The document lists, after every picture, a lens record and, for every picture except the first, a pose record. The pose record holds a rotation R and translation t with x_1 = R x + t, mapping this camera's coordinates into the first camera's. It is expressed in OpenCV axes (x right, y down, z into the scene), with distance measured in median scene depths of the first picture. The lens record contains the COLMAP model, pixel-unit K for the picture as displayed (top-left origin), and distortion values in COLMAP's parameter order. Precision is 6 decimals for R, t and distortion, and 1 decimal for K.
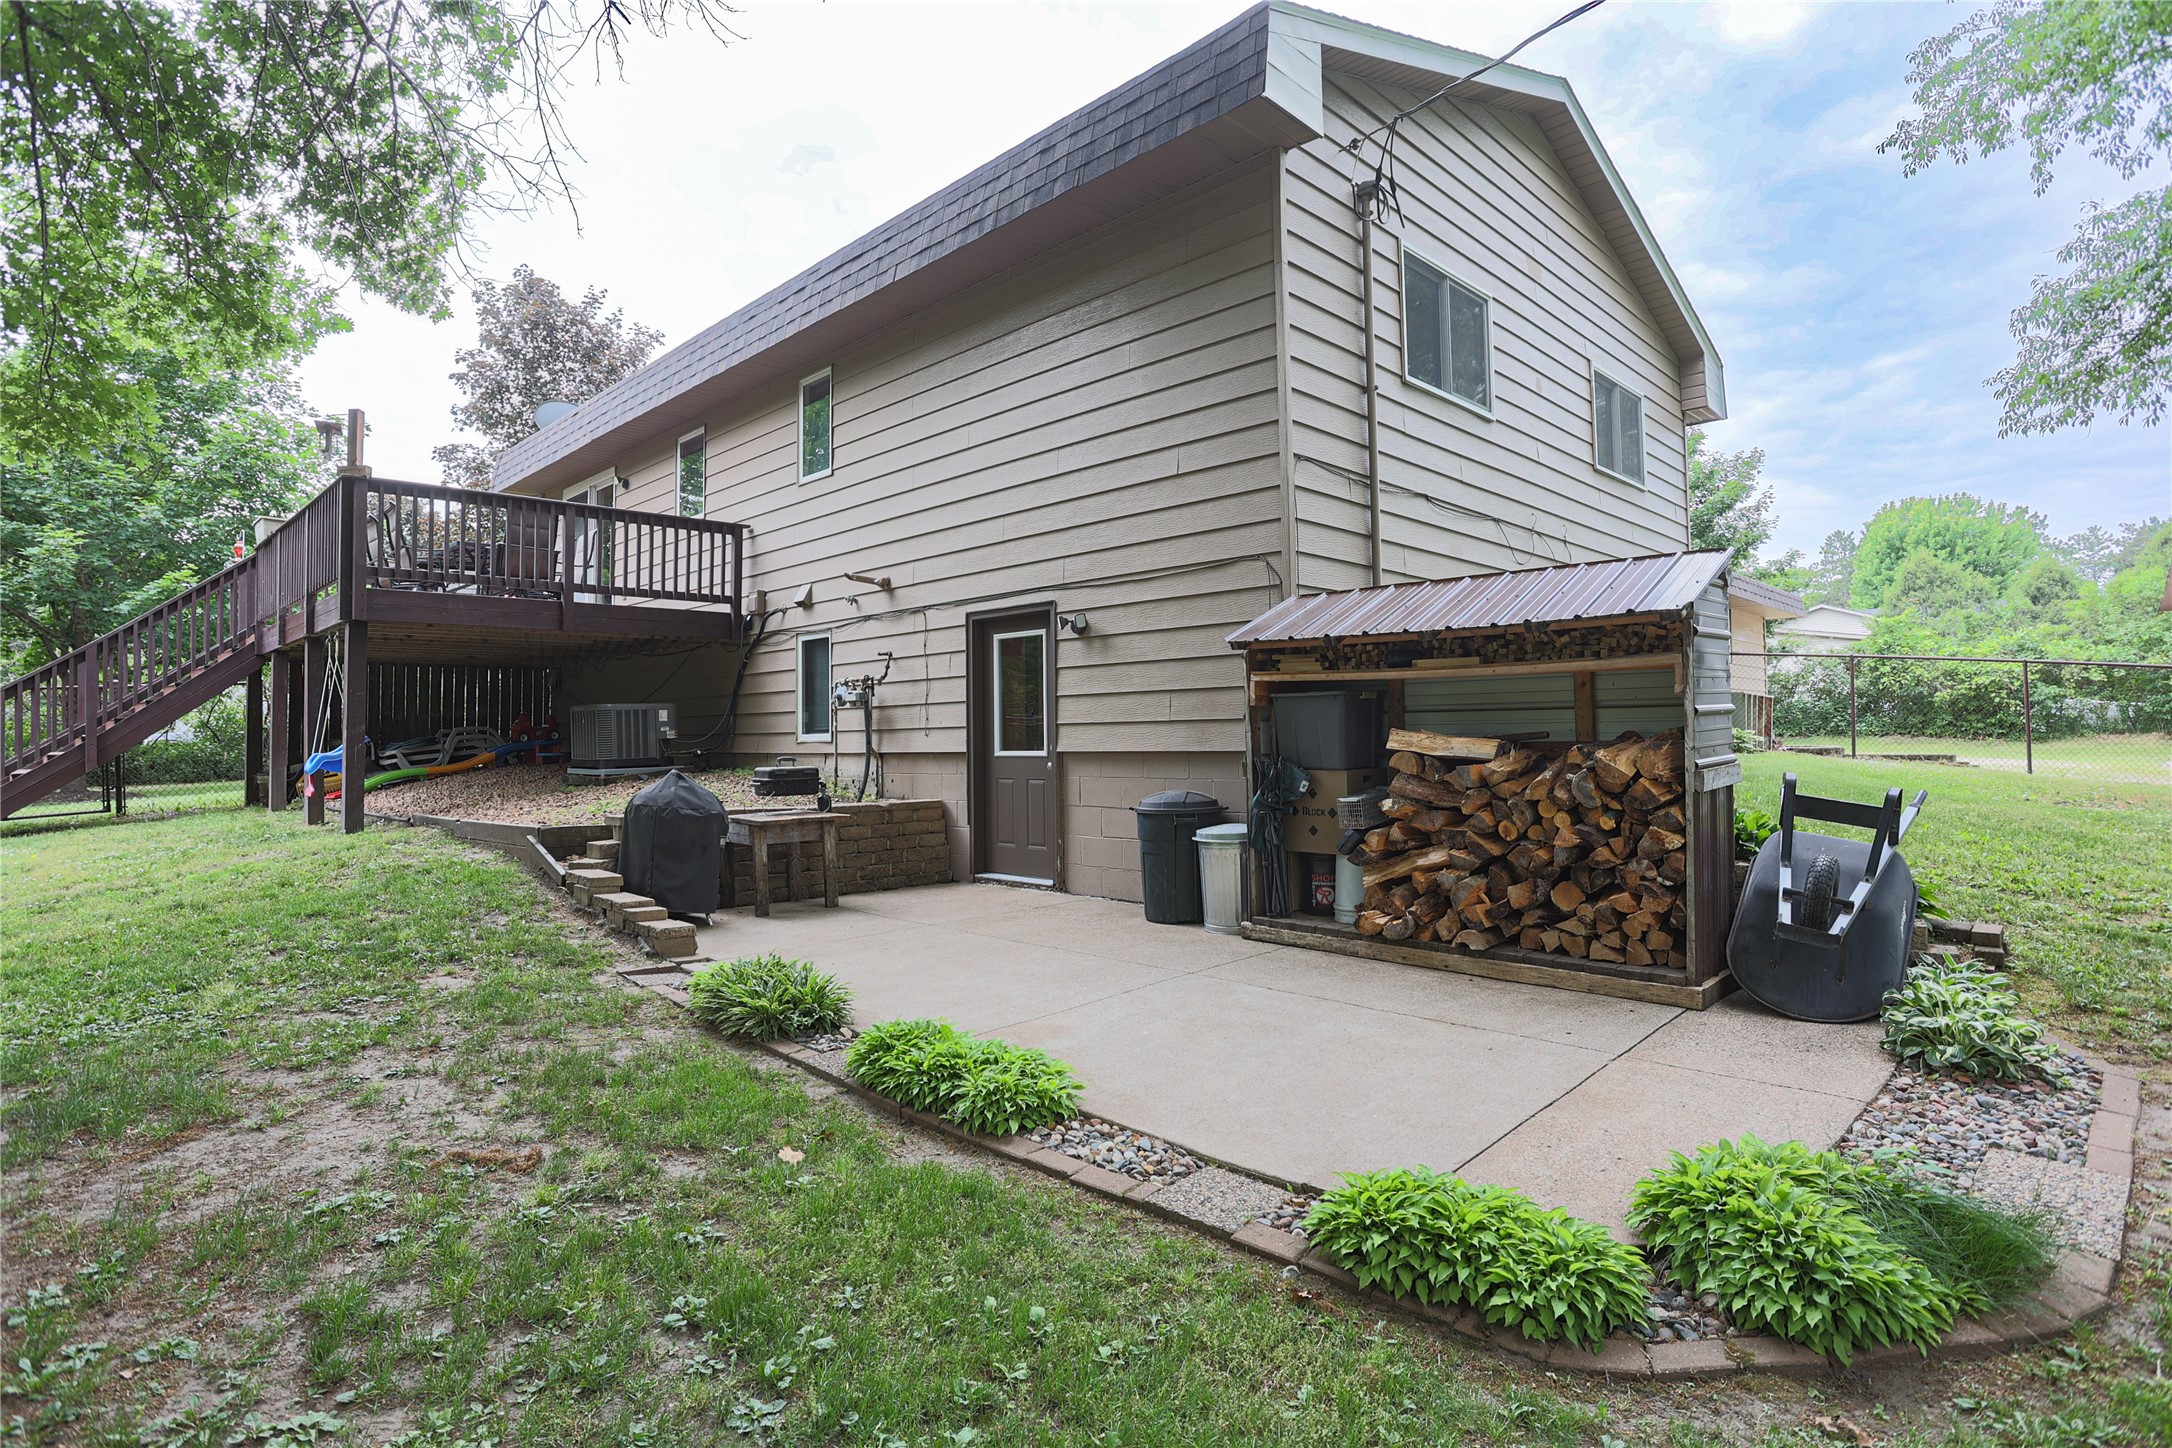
lens RADIAL K [[1110.3, 0, 1094.9], [0, 1110.3, 698.9], [0, 0, 1]] dist [-0.045160, 0.000121]
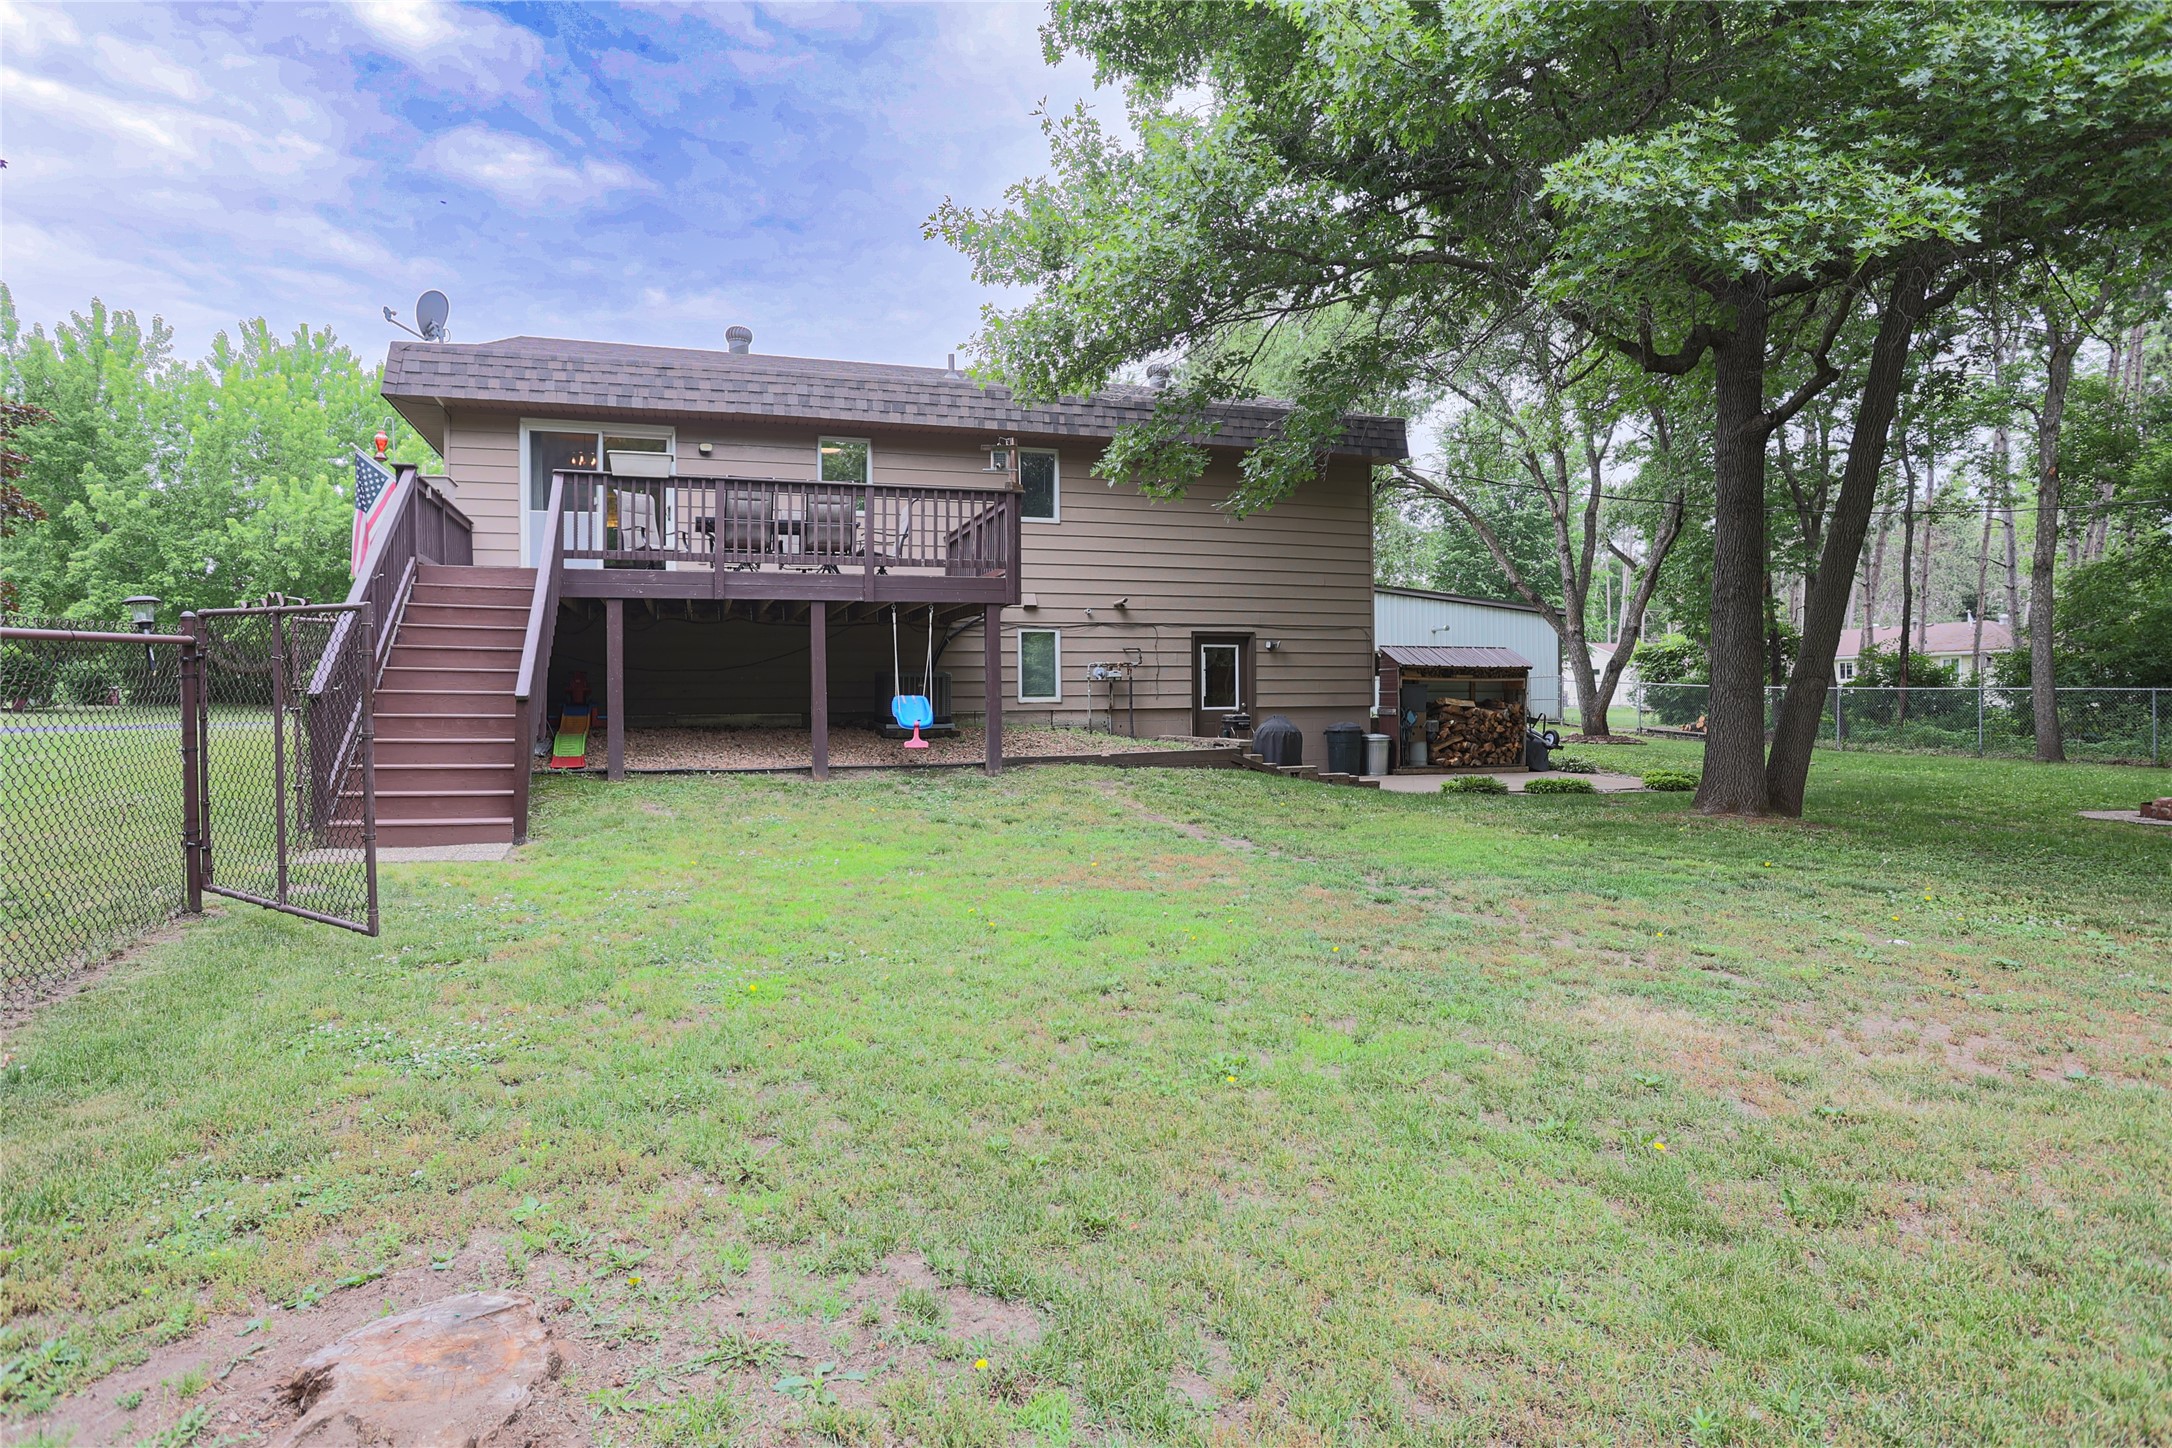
lens RADIAL K [[1110.3, 0, 1094.9], [0, 1110.3, 698.9], [0, 0, 1]] dist [-0.045160, 0.000121]
pose [[0.442065, 0.003899, 0.896975, -1.847351], [-0.033075, 0.999381, 0.011956, 0.016865], [-0.896373, -0.034953, 0.441920, 0.336692]]
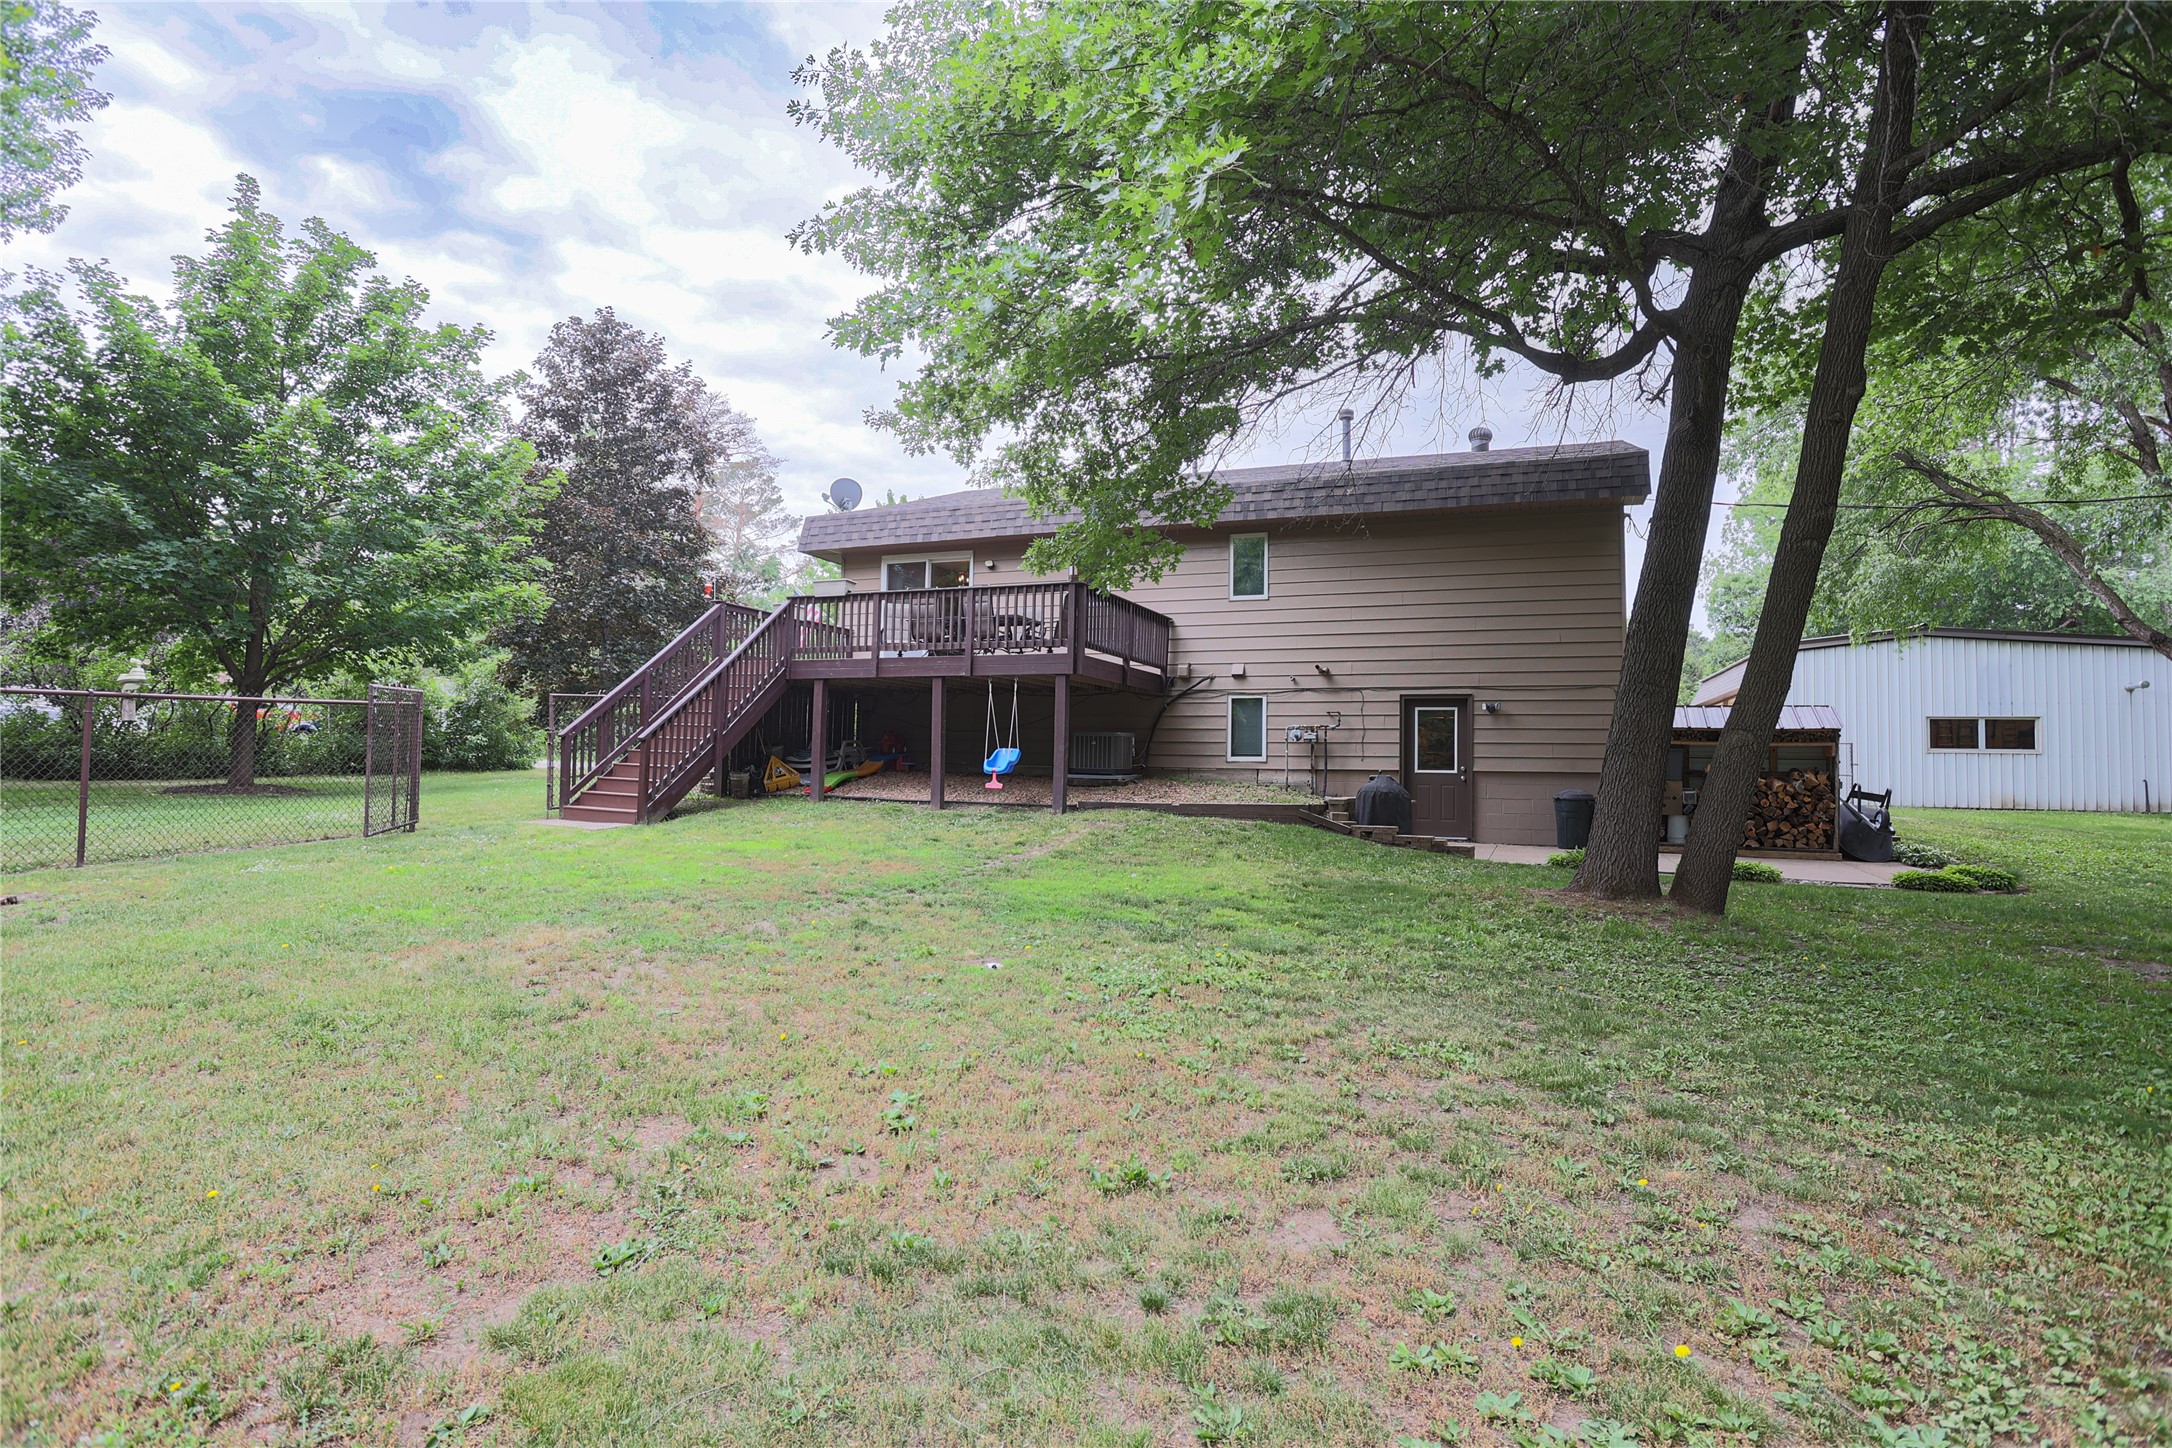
lens RADIAL K [[1110.3, 0, 1094.9], [0, 1110.3, 698.9], [0, 0, 1]] dist [-0.045160, 0.000121]
pose [[0.906252, 0.051374, 0.419605, -1.363988], [-0.042065, 0.998621, -0.031413, 0.008673], [-0.420641, 0.010818, 0.907163, -0.458517]]
